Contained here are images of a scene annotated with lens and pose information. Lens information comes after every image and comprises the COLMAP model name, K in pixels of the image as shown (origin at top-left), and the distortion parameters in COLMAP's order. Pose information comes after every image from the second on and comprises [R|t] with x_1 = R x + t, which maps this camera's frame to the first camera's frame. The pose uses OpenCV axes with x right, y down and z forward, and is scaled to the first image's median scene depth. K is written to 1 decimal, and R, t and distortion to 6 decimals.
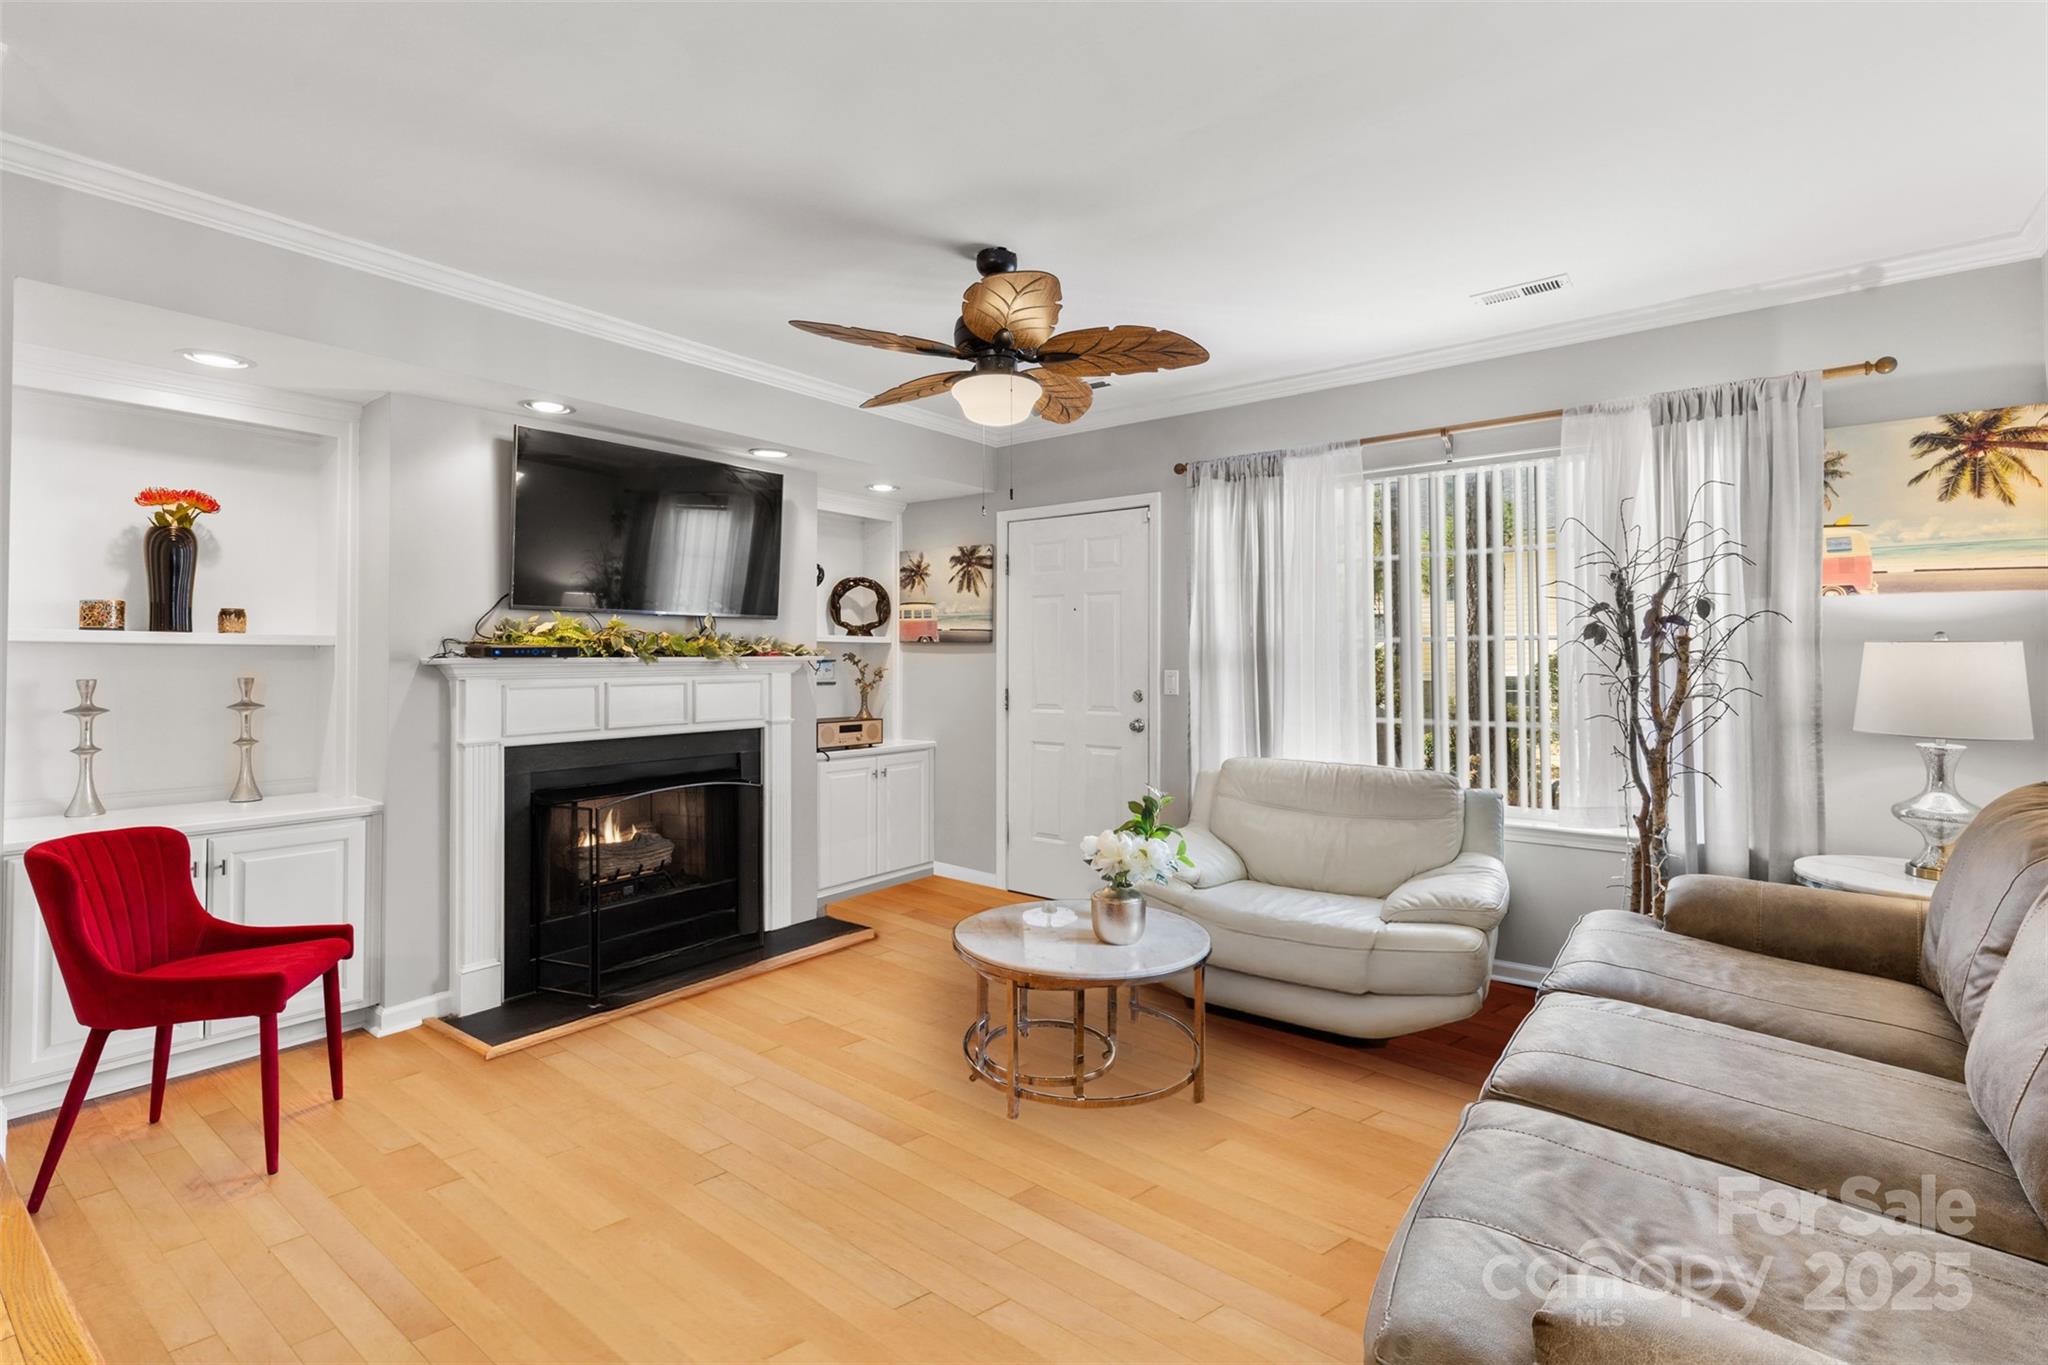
lens RADIAL K [[919.9, 0, 1018.2], [0, 919.9, 654.4], [0, 0, 1]] dist [0.008120, -0.002458]
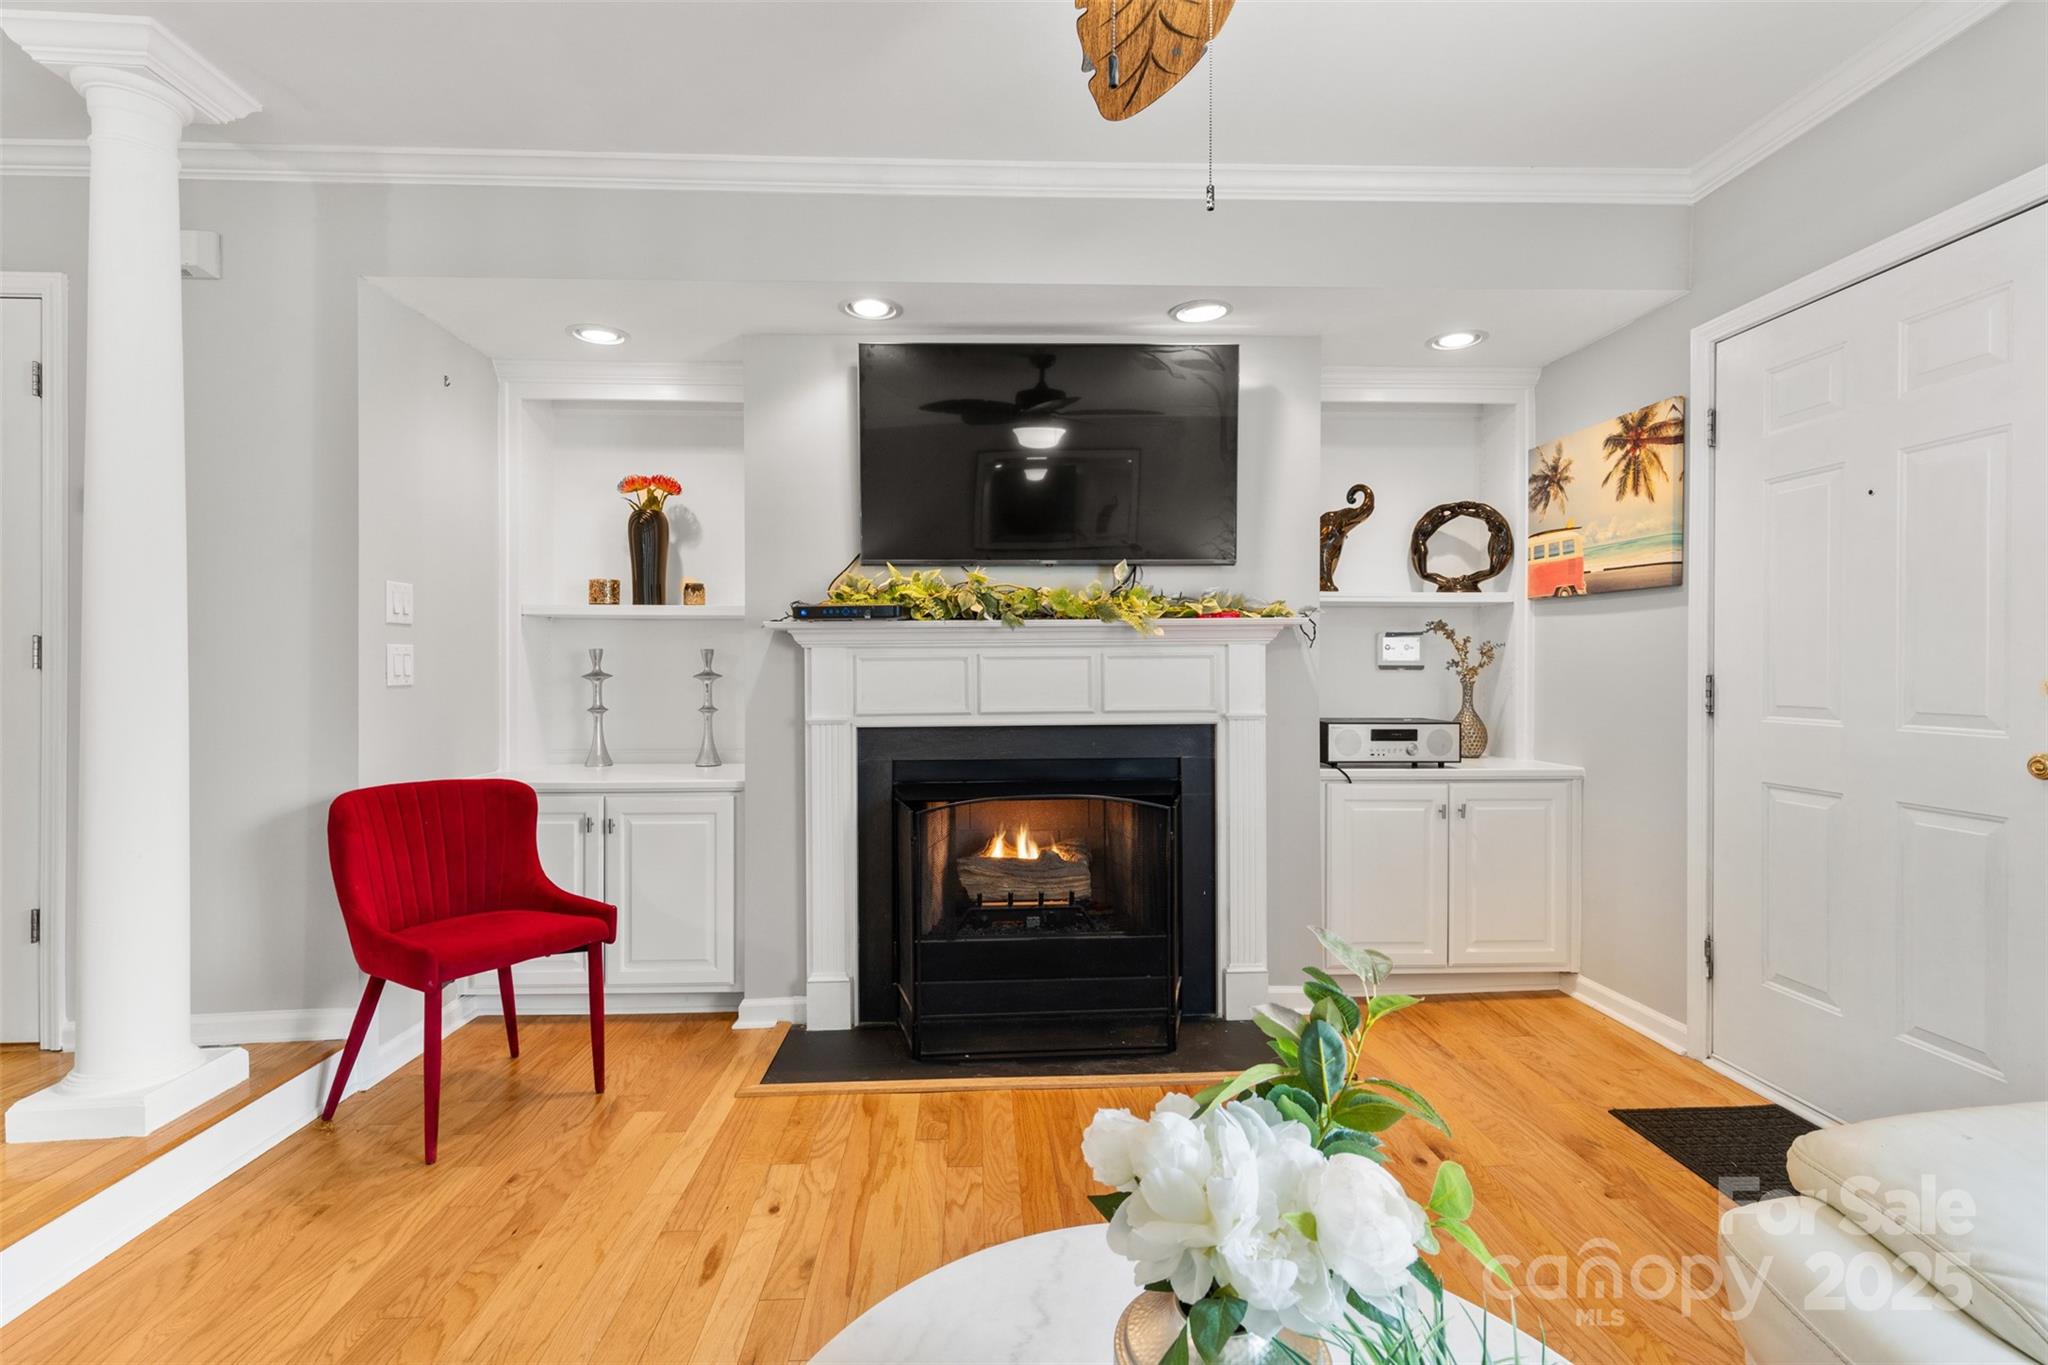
lens RADIAL K [[919.9, 0, 1022.2], [0, 919.9, 675.3], [0, 0, 1]] dist [0.008120, -0.002458]
pose [[0.652726, 0.006733, -0.757564, 0.157721], [0.007231, 0.999860, 0.015117, 0.034328], [0.757560, -0.015345, 0.652585, 0.478919]]
